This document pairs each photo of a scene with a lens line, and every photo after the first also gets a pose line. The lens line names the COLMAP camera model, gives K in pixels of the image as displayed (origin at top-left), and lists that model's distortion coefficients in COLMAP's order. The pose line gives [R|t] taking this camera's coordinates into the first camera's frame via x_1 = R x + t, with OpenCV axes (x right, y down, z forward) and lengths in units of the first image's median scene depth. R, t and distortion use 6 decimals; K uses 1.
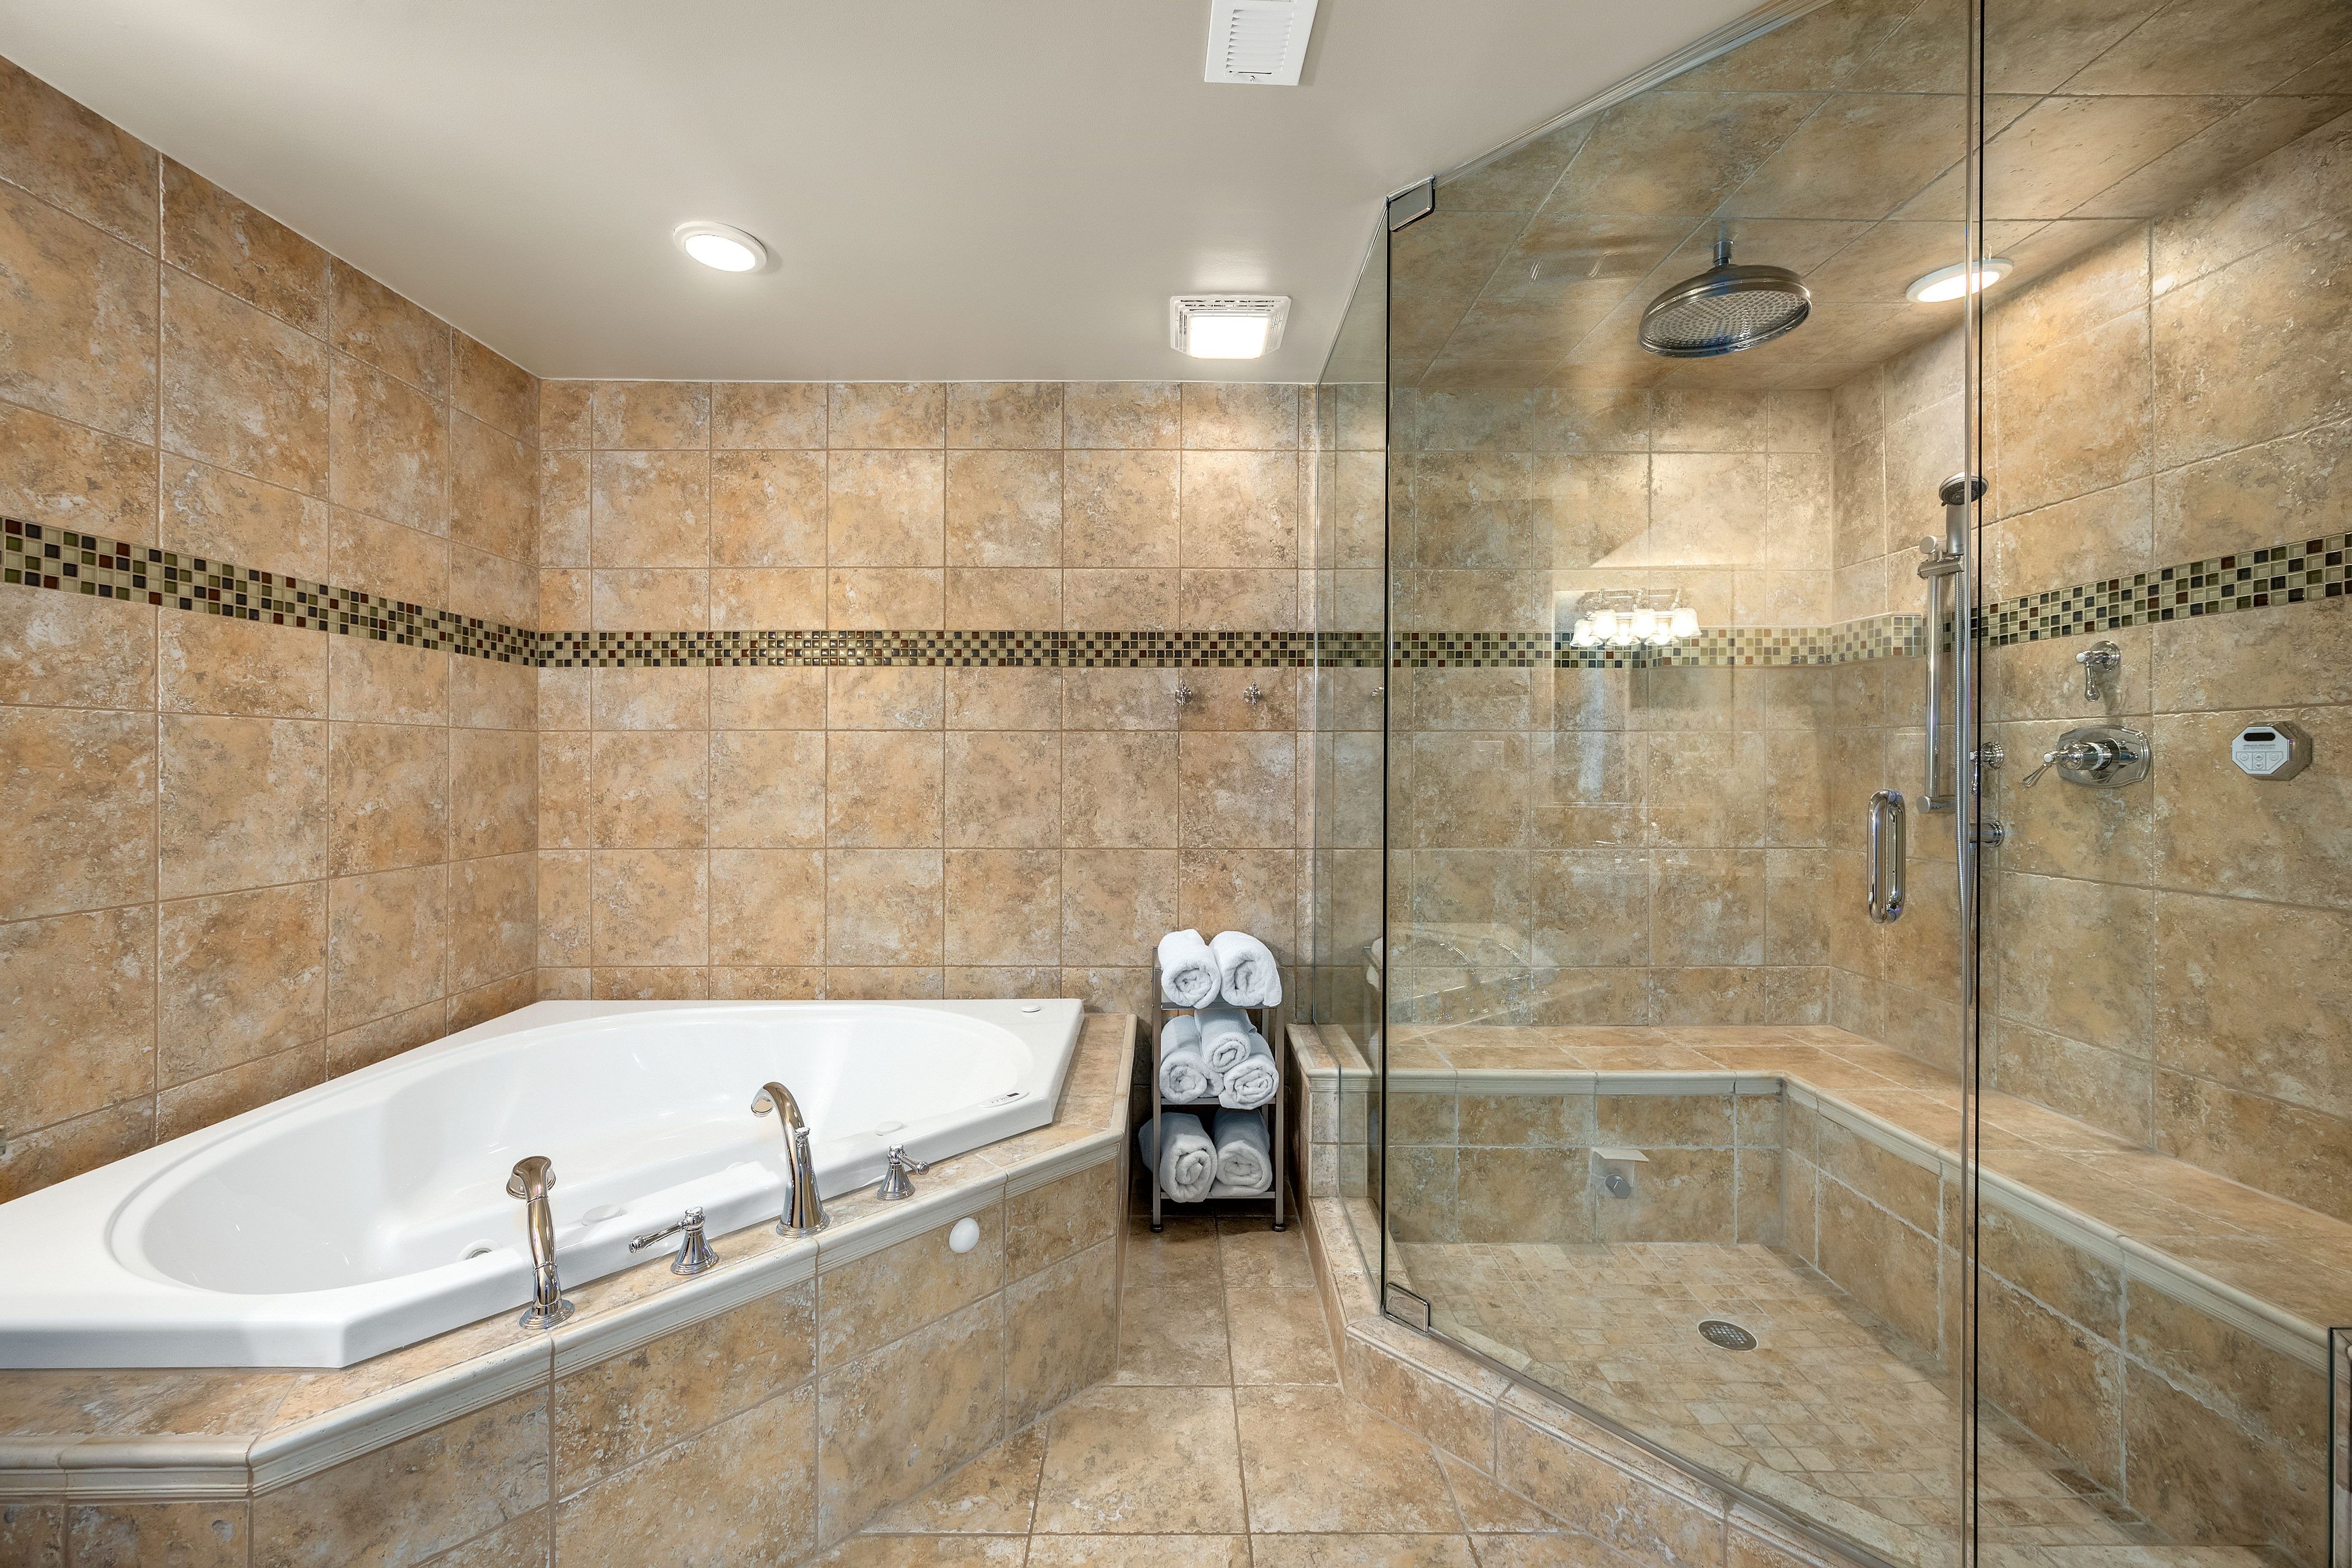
lens RADIAL K [[915.4, 0, 1164.9], [0, 915.4, 767.2], [0, 0, 1]] dist [-0.000131, 0.000026]
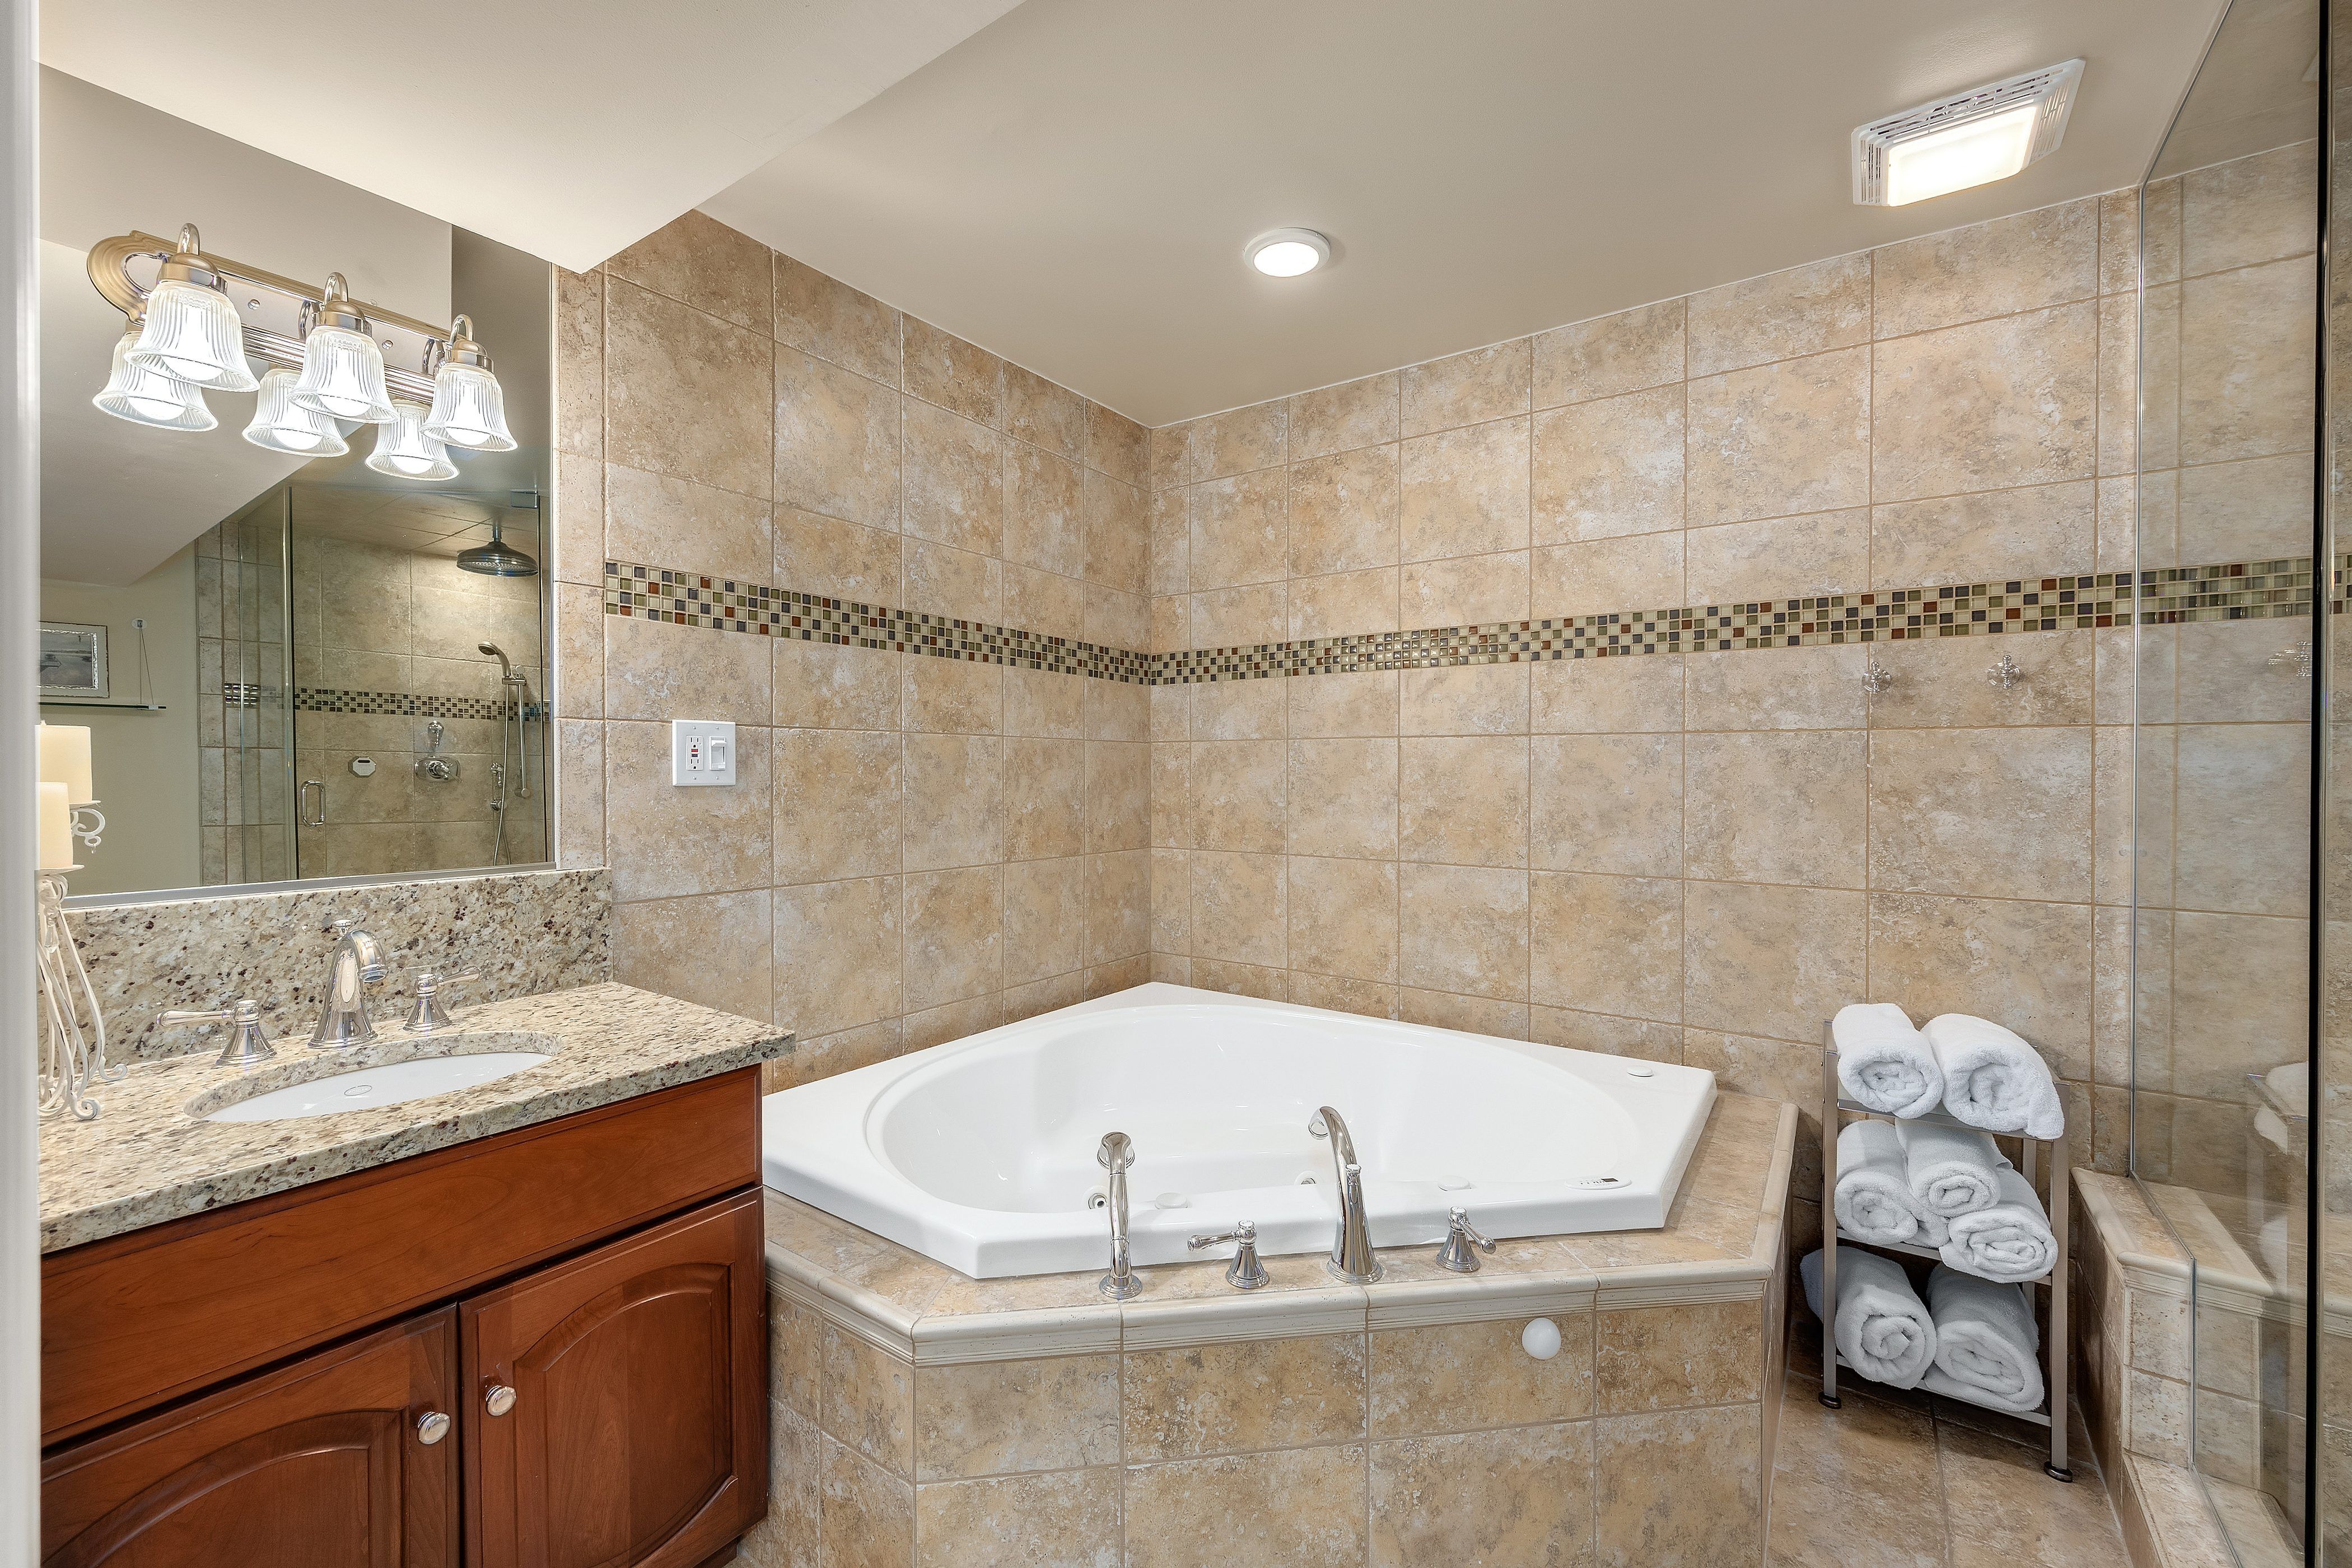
lens RADIAL K [[915.4, 0, 1164.9], [0, 915.4, 767.2], [0, 0, 1]] dist [-0.000131, 0.000026]
pose [[0.800434, 0.001020, -0.599420, 0.005005], [-0.006139, 0.999960, -0.006496, -0.001432], [0.599389, 0.008879, 0.800408, 0.103709]]
